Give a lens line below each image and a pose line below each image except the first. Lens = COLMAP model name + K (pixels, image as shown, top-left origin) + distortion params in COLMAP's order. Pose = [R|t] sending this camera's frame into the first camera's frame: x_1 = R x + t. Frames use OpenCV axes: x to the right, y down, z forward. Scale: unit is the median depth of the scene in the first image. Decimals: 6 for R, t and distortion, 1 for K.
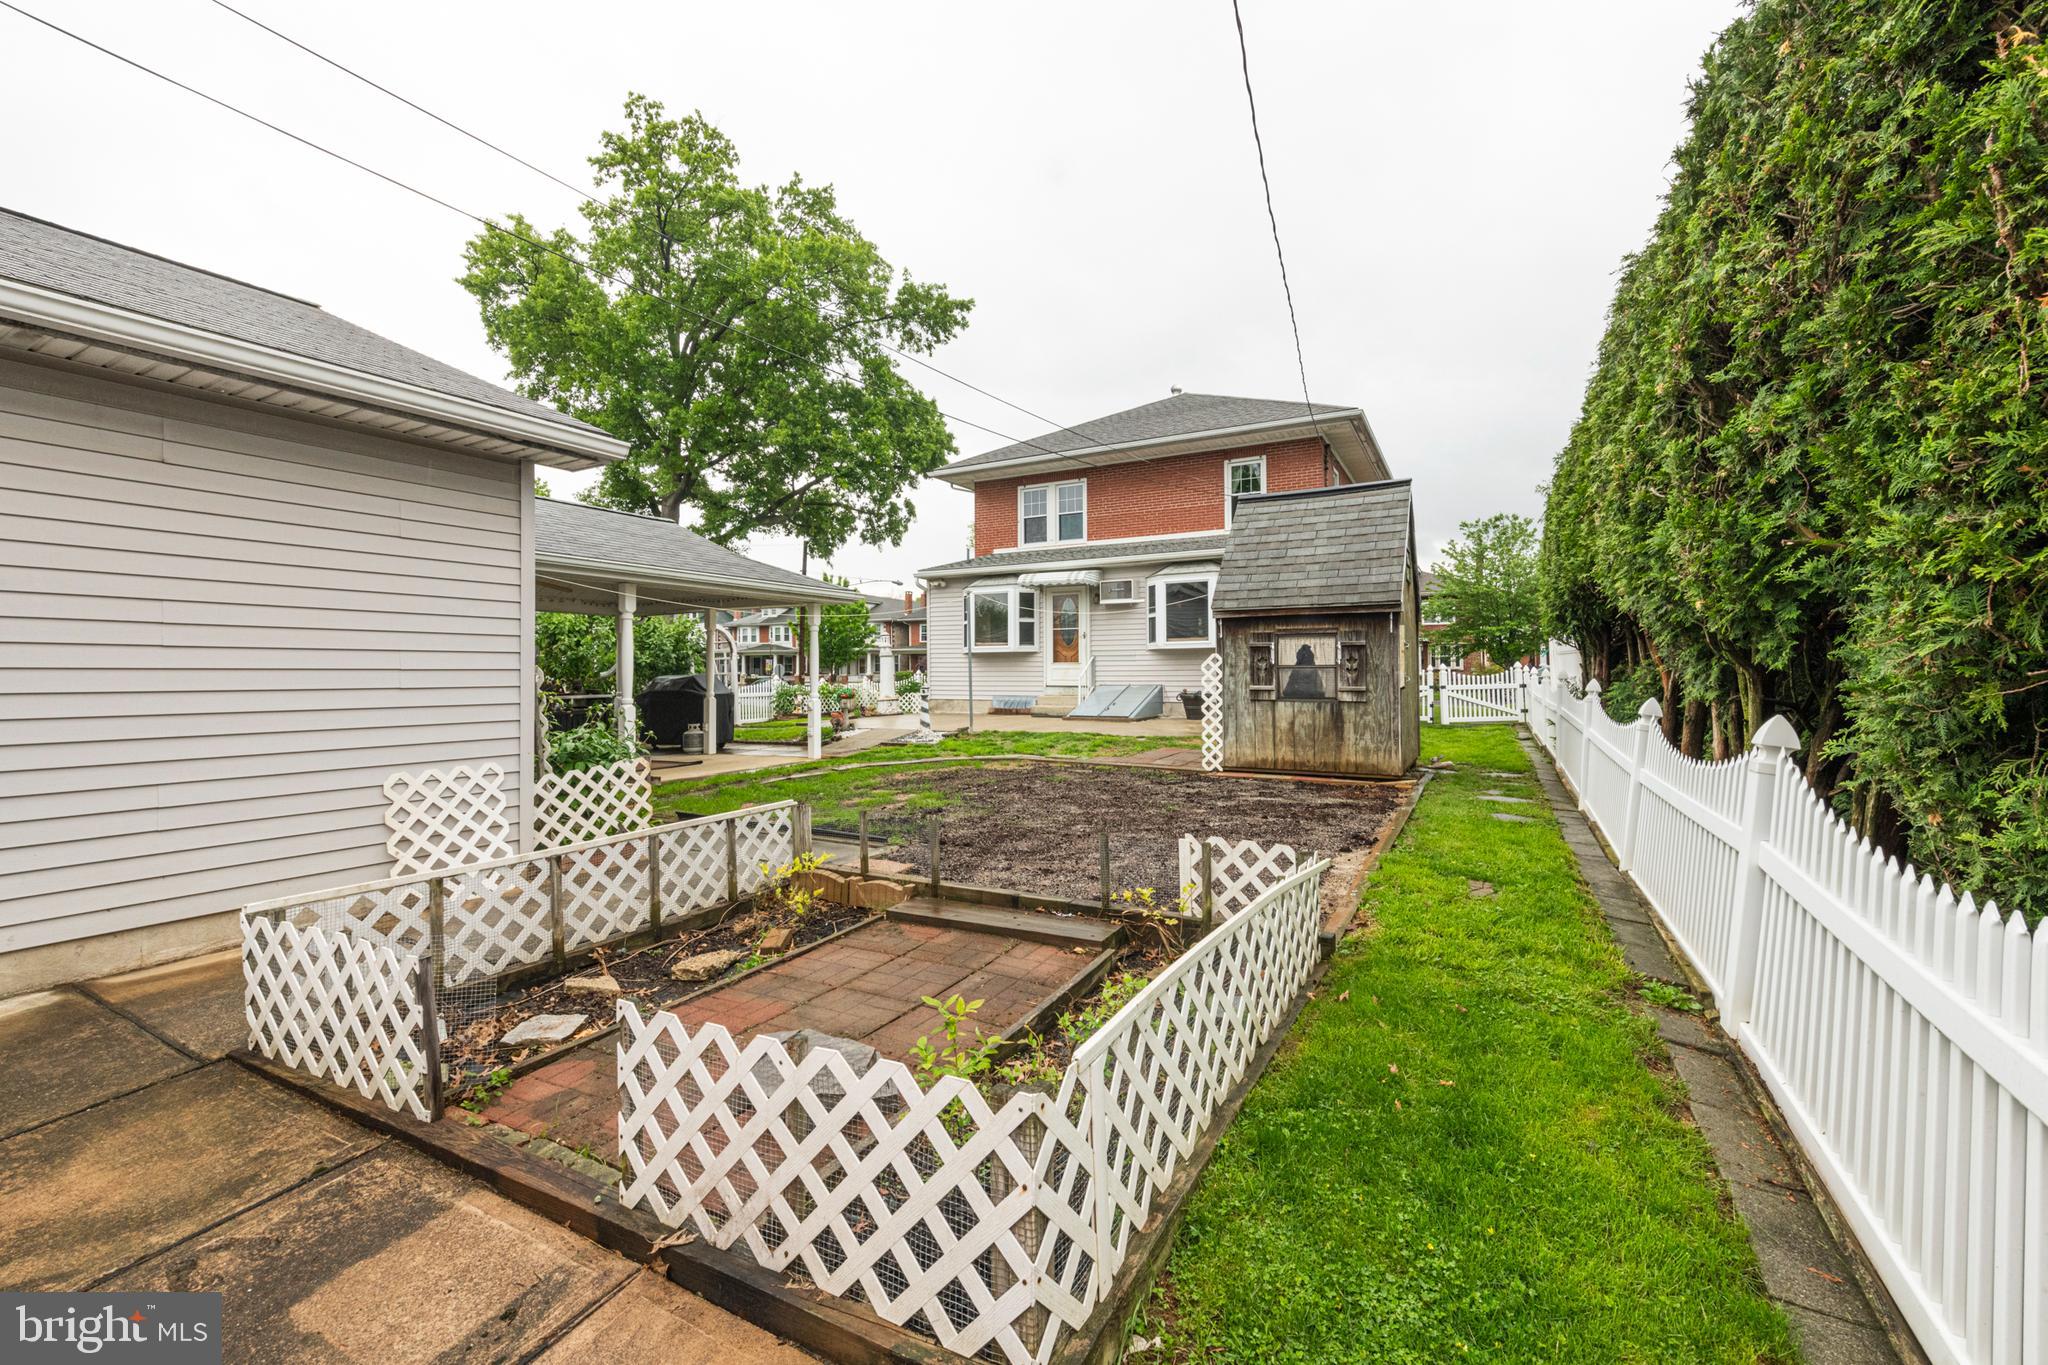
lens RADIAL K [[873.3, 0, 1017.6], [0, 873.3, 679.0], [0, 0, 1]] dist [0.007155, -0.001074]
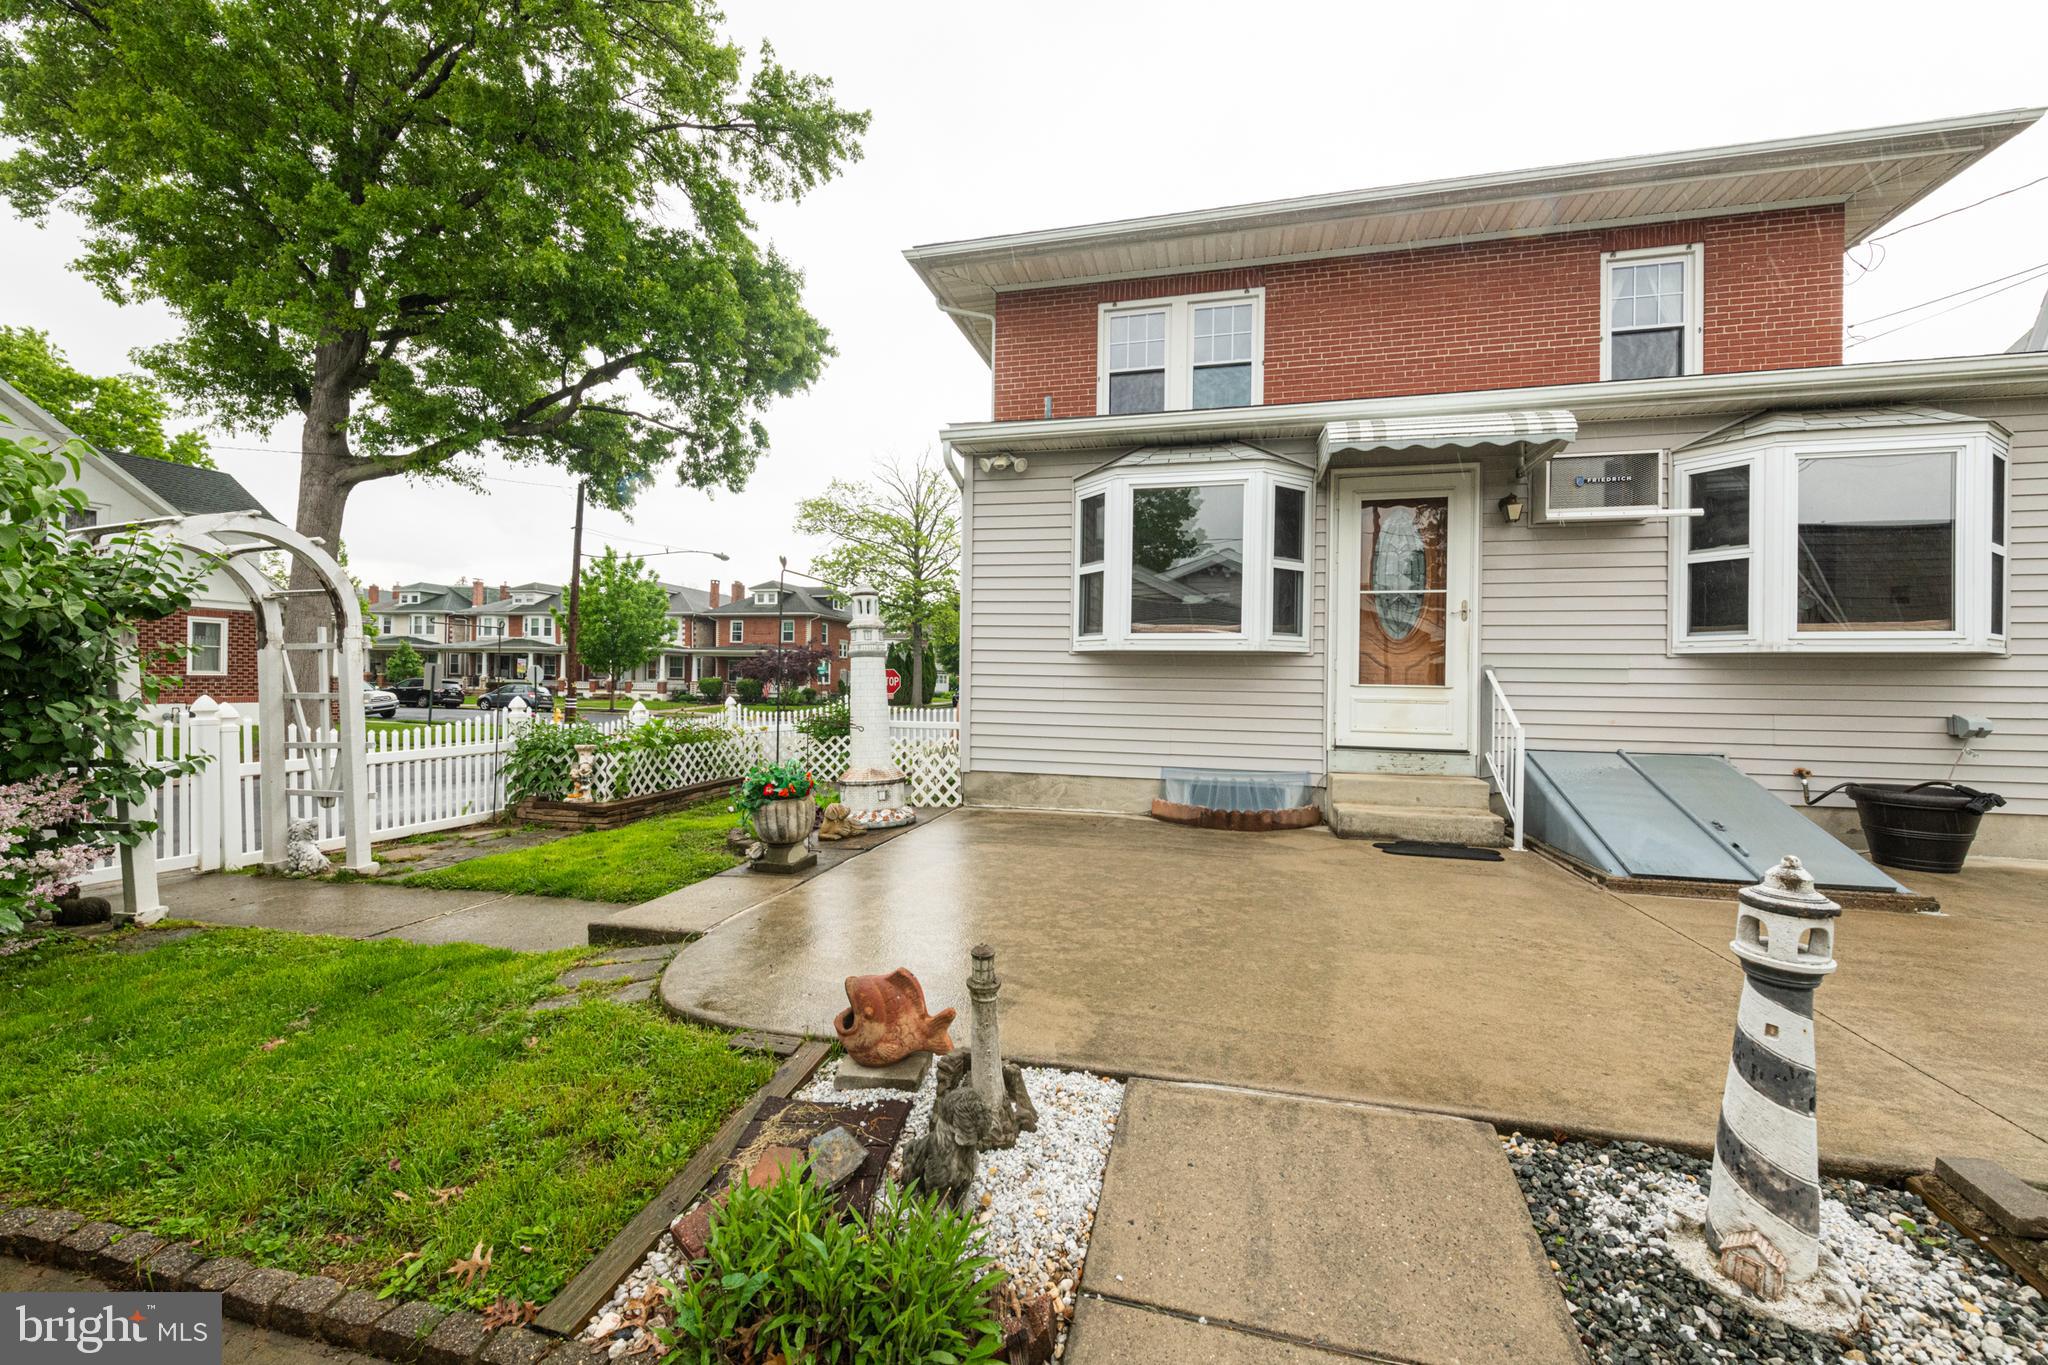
lens RADIAL K [[873.3, 0, 1031.0], [0, 873.3, 689.5], [0, 0, 1]] dist [0.007155, -0.001074]
pose [[0.969503, 0.017740, 0.244436, -0.082301], [-0.018079, 0.999836, -0.000859, -0.006265], [-0.244412, -0.003586, 0.969665, 0.309210]]
